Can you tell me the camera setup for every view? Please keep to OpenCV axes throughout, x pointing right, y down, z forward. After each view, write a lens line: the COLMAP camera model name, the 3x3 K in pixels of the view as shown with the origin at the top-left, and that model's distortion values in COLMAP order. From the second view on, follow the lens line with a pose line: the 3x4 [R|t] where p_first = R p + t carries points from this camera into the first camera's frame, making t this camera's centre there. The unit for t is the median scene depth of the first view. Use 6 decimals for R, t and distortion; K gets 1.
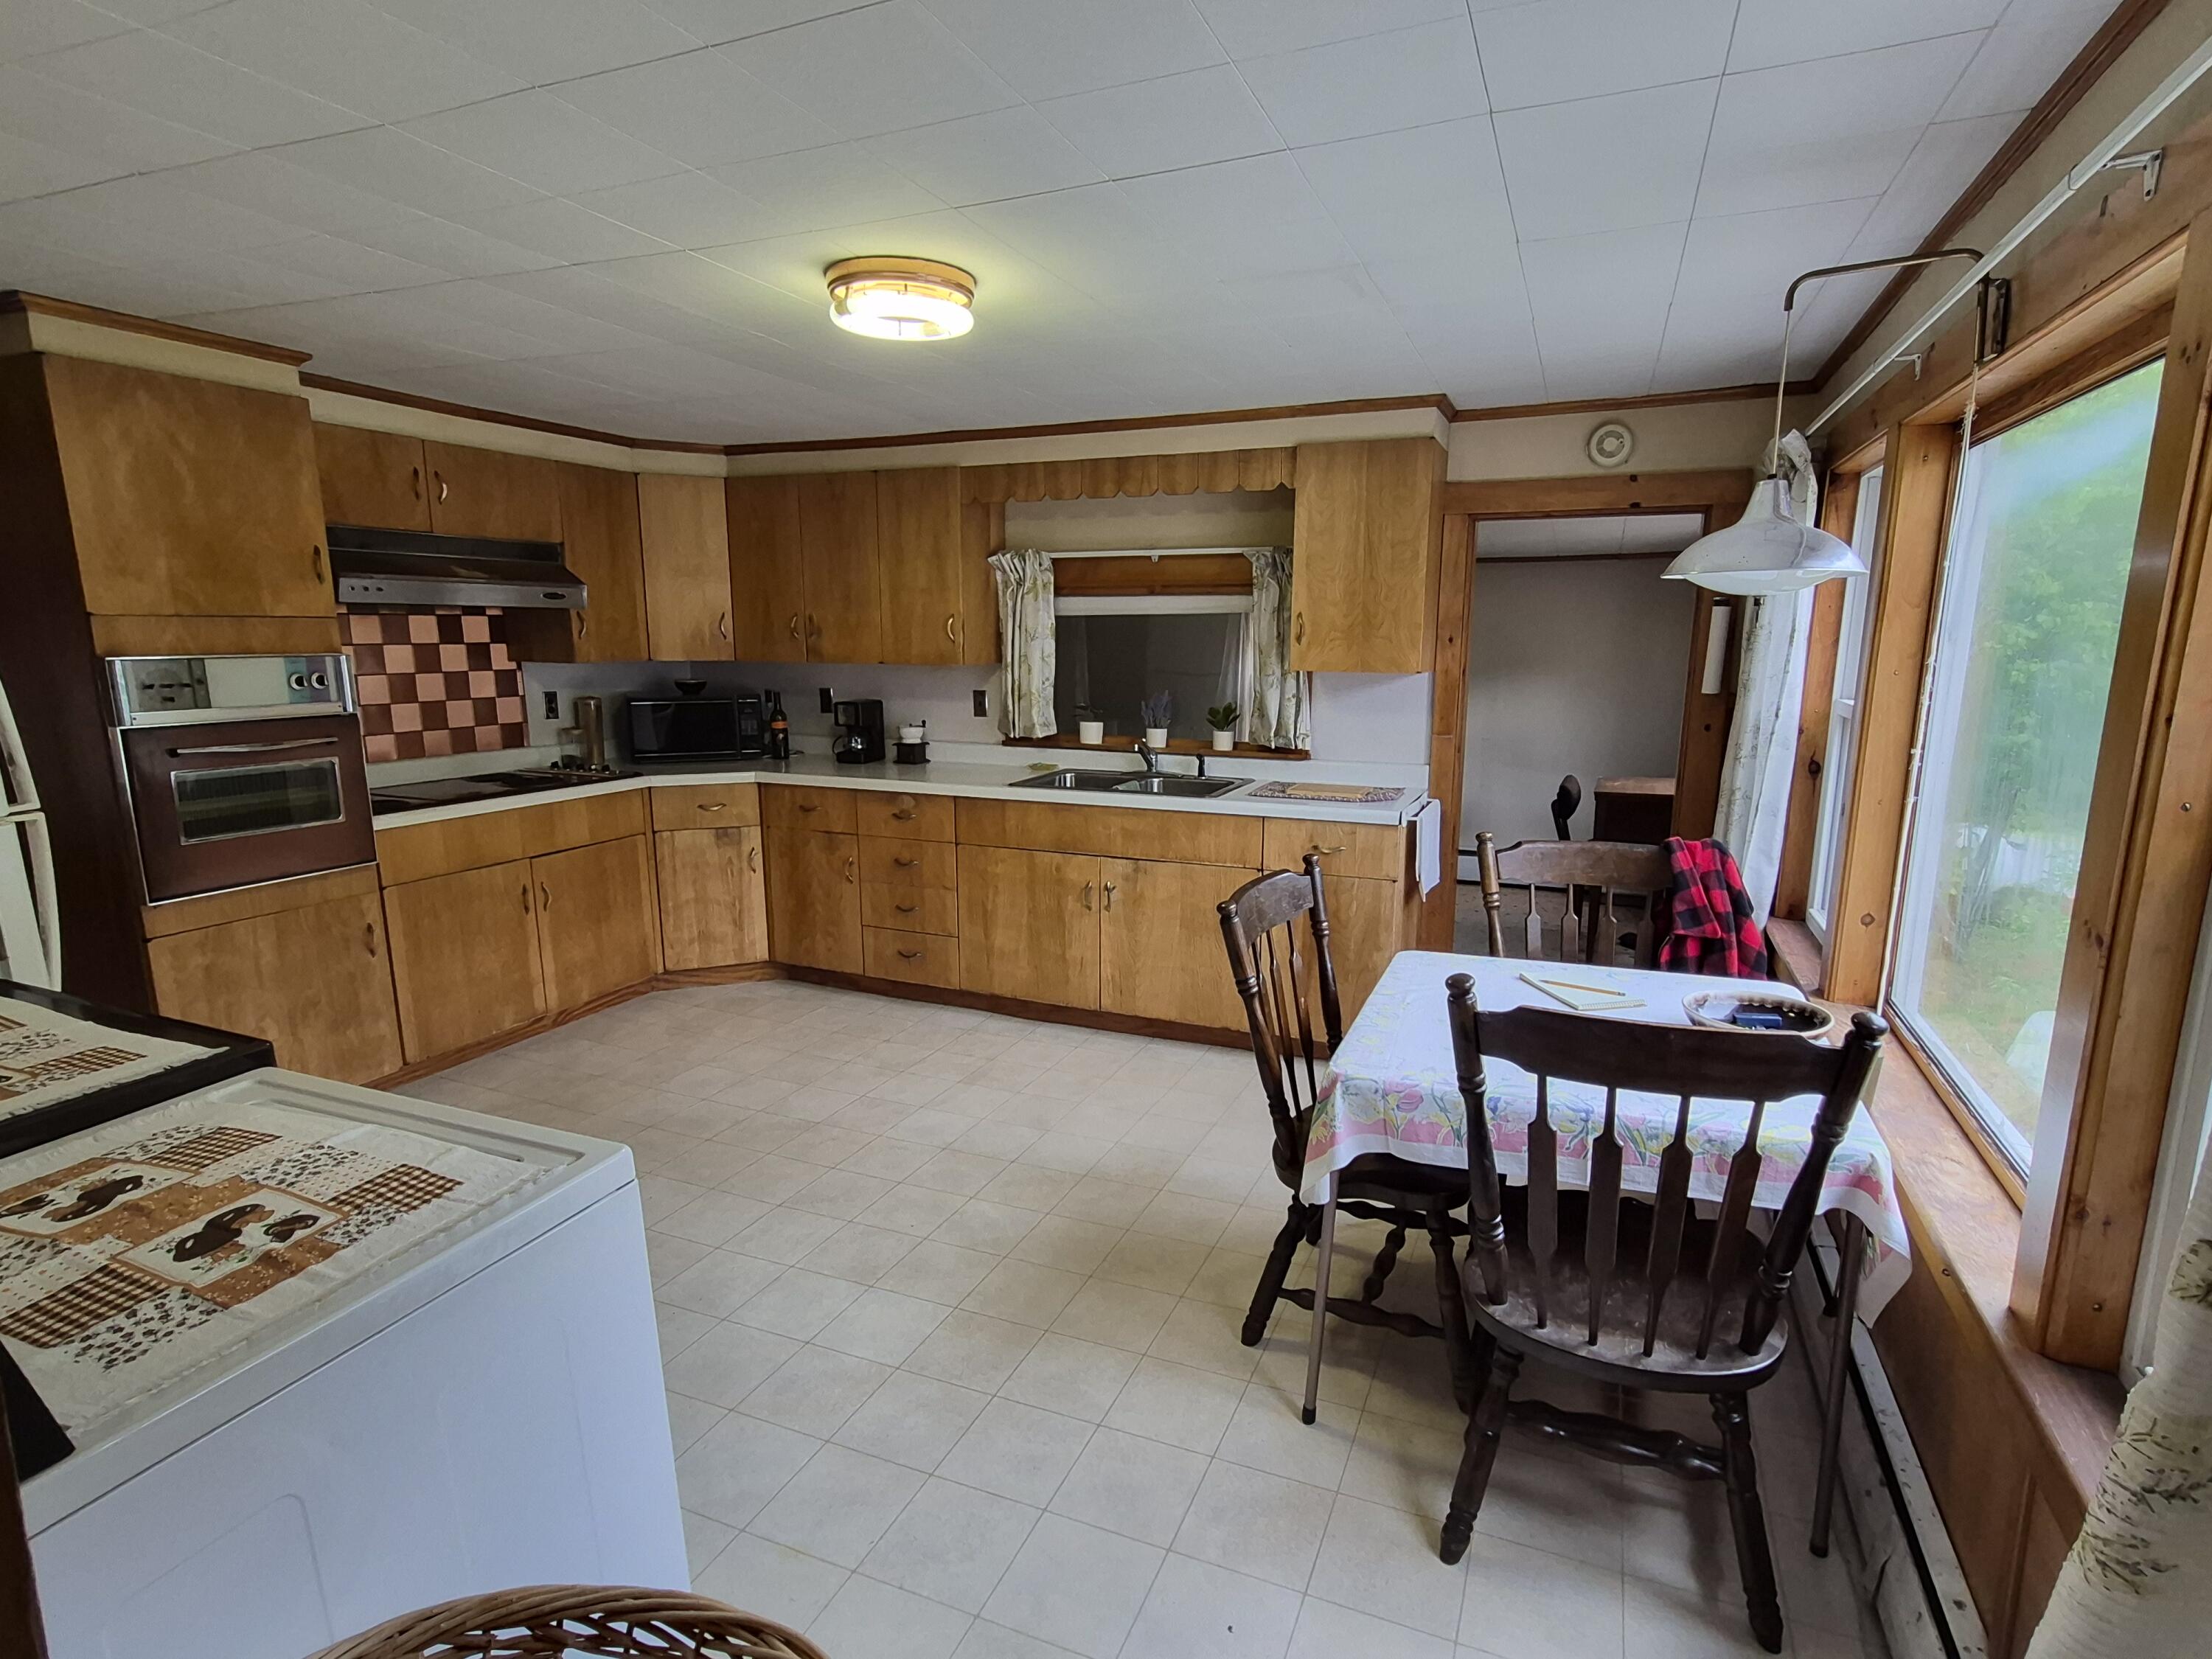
lens RADIAL K [[1129.9, 0, 1120.3], [0, 1129.9, 836.4], [0, 0, 1]] dist [0.001435, 0.001454]
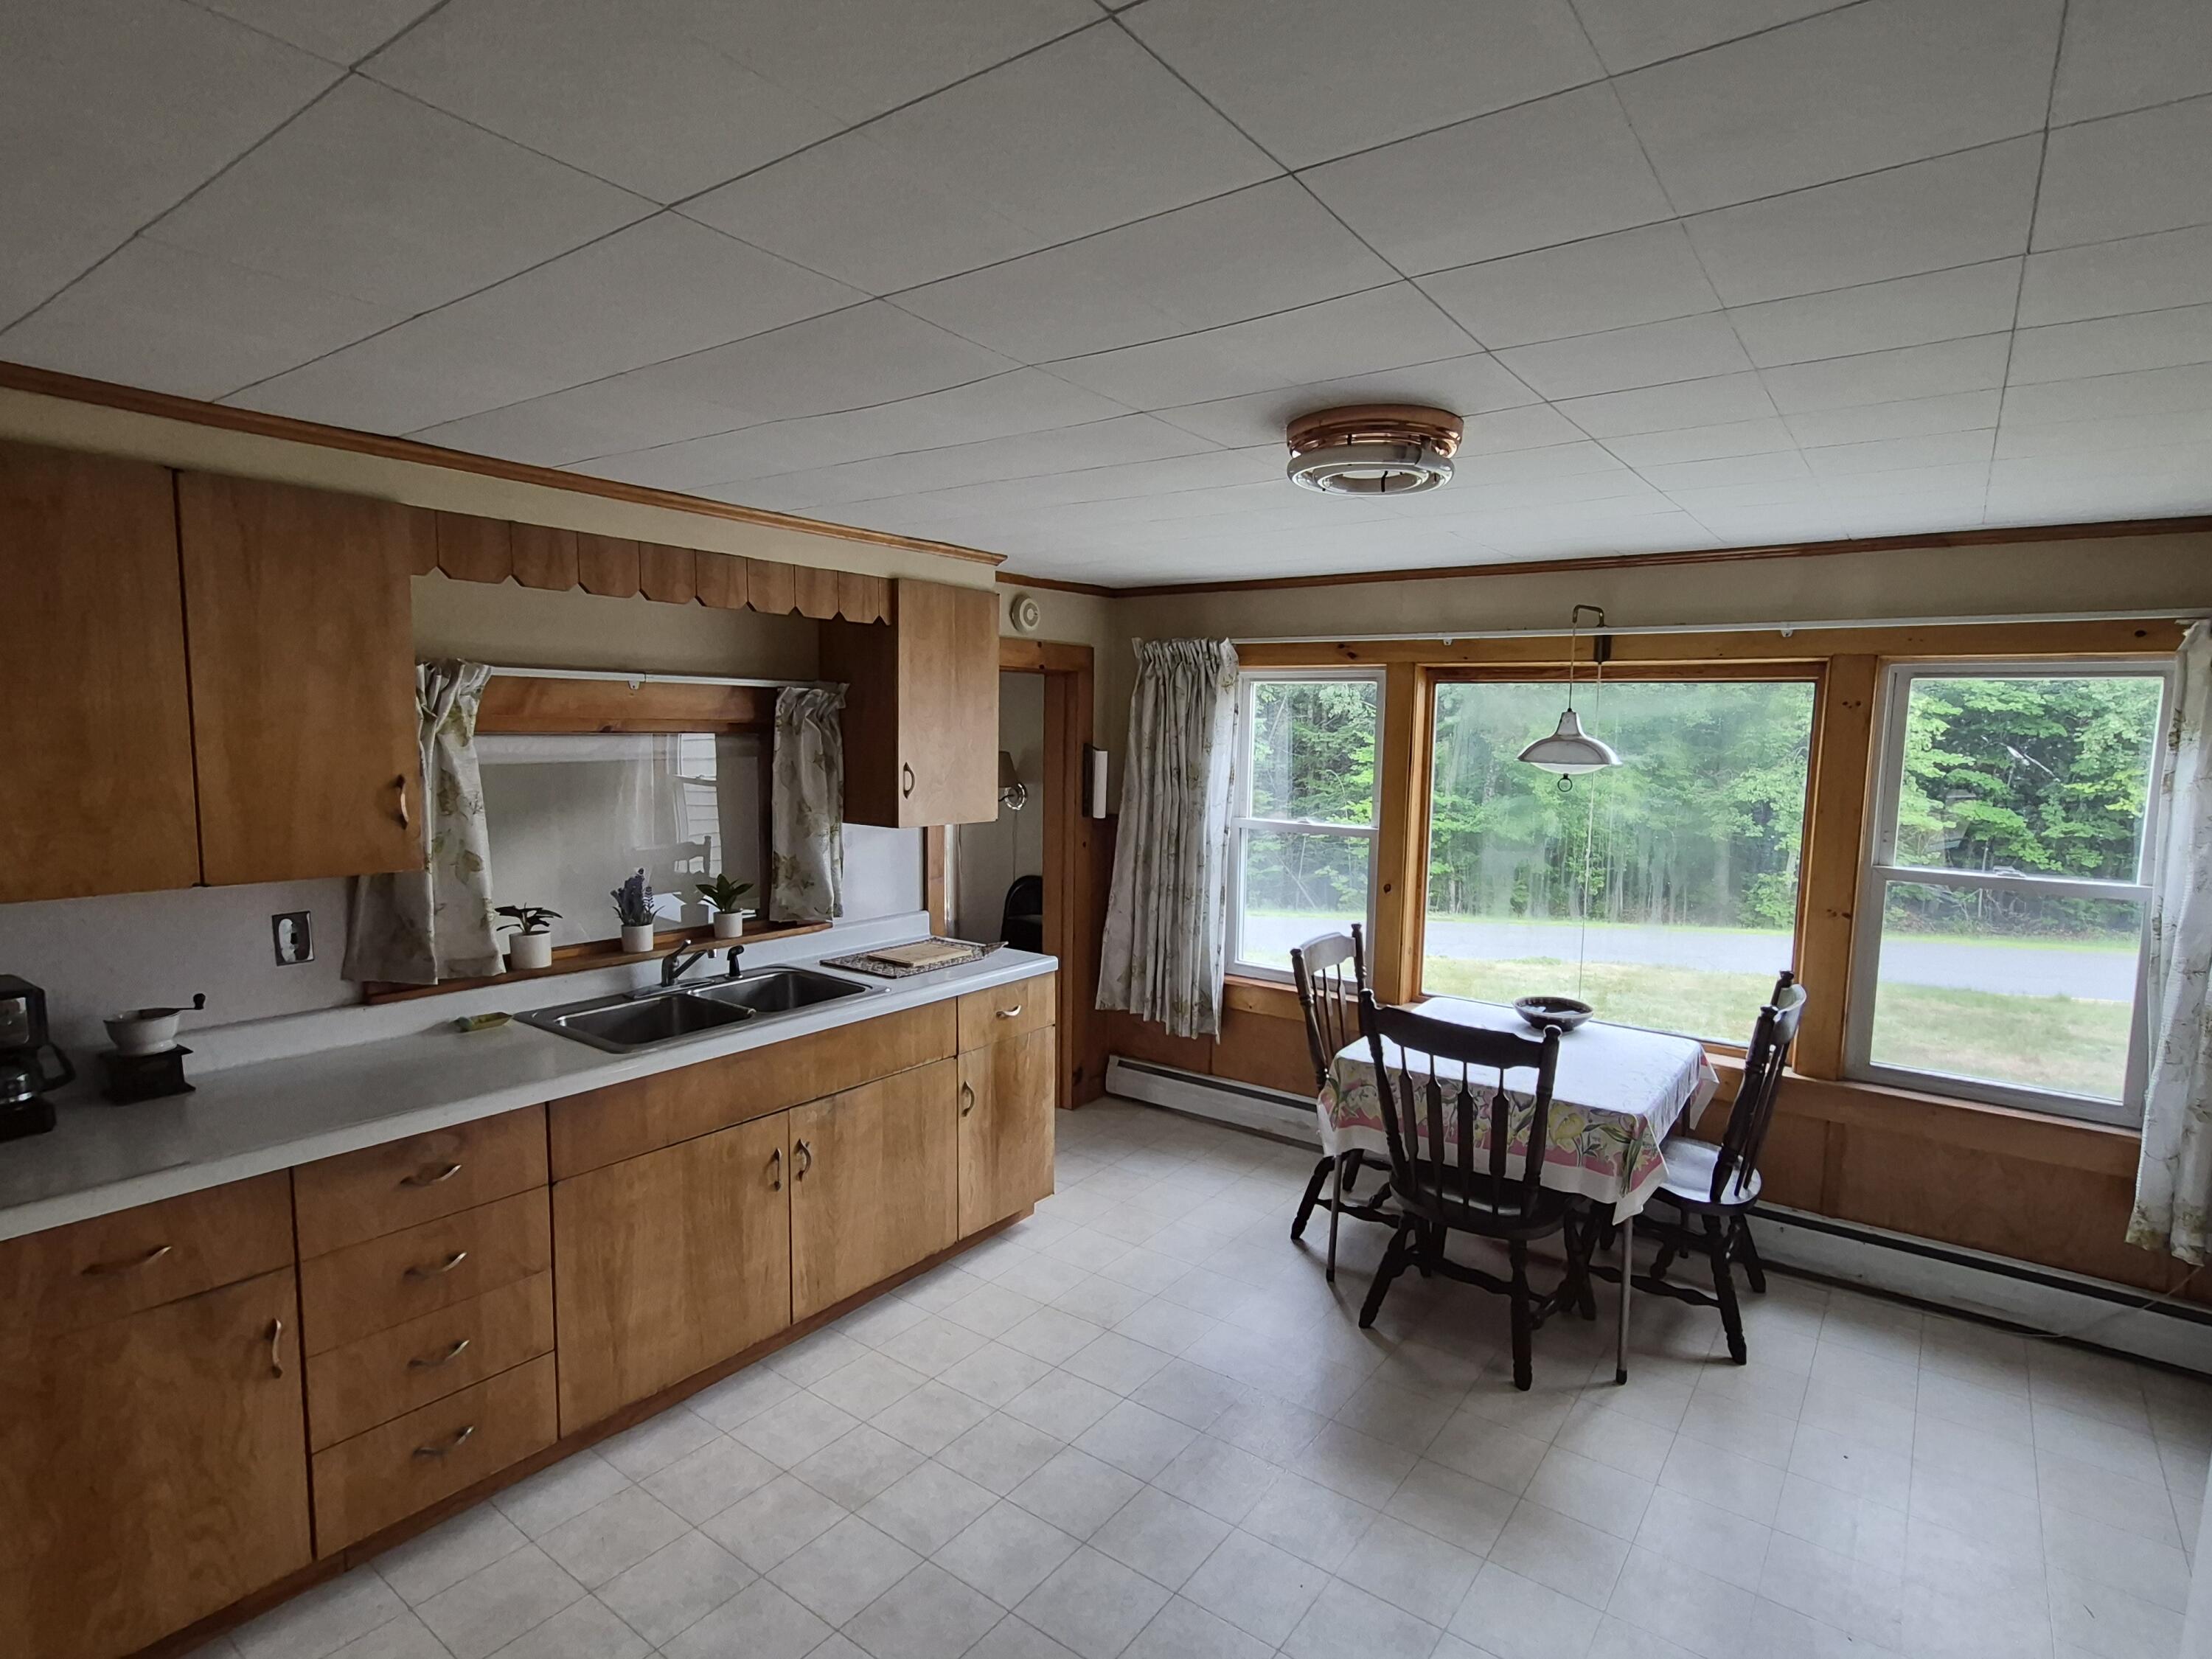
lens RADIAL K [[1129.9, 0, 1115.0], [0, 1129.9, 834.6], [0, 0, 1]] dist [0.001435, 0.001454]
pose [[0.230657, -0.093014, 0.968579, -0.636971], [0.161521, 0.985270, 0.056153, -0.157343], [-0.959535, 0.143494, 0.242283, 0.601432]]
